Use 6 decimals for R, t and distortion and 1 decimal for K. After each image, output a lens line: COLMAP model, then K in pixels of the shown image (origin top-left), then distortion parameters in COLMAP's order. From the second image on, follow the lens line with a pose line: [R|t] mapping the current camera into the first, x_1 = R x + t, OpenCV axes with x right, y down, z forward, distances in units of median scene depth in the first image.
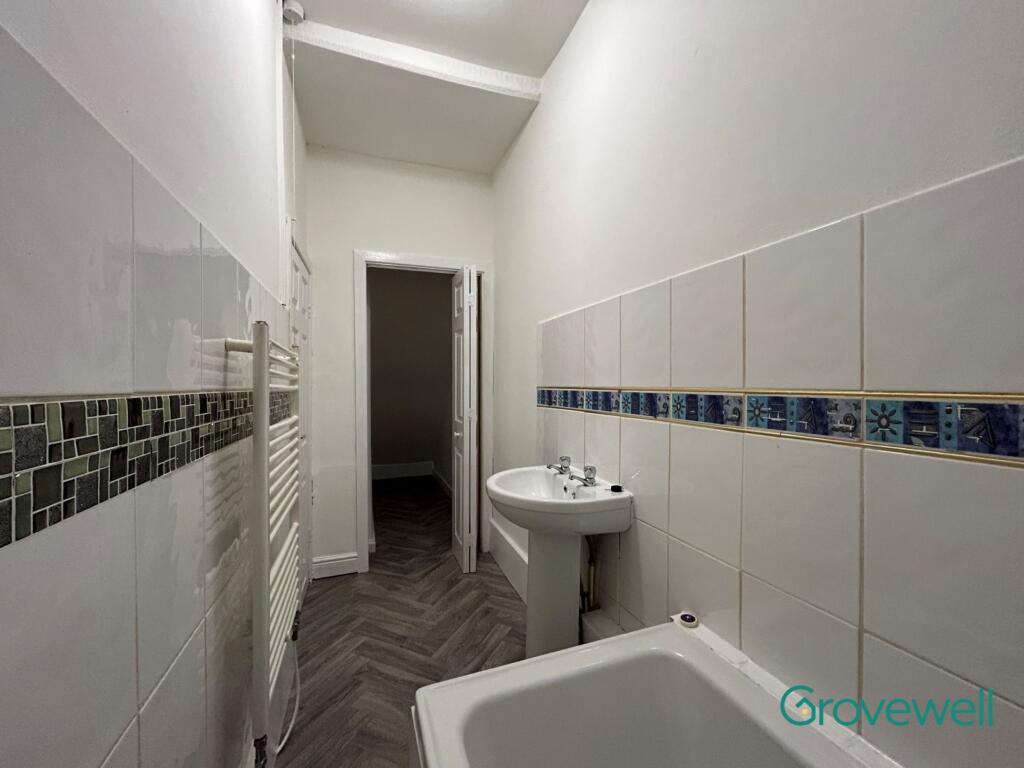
lens RADIAL K [[415.6, 0, 512.0], [0, 415.6, 384.0], [0, 0, 1]] dist [-0.001044, 0.000277]
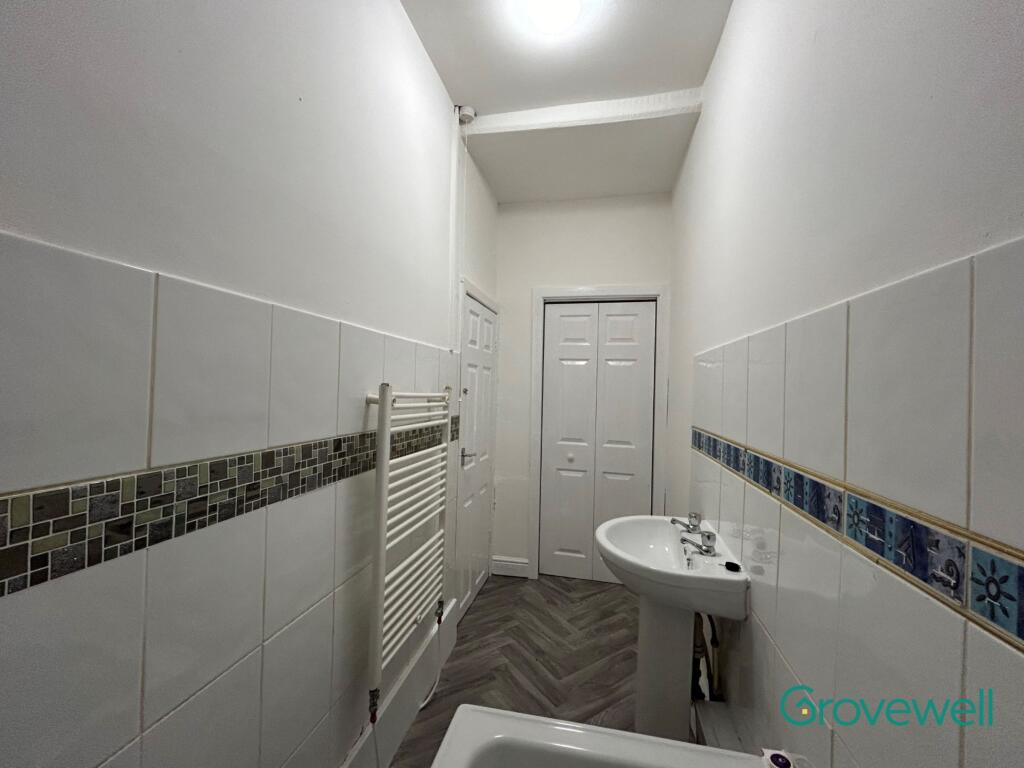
lens RADIAL K [[415.6, 0, 512.0], [0, 415.6, 384.0], [0, 0, 1]] dist [-0.001044, 0.000277]
pose [[0.849483, 0.019855, -0.527242, 0.441618], [-0.028840, 0.999545, -0.008826, -0.140611], [0.526827, 0.022703, 0.849669, 0.058362]]
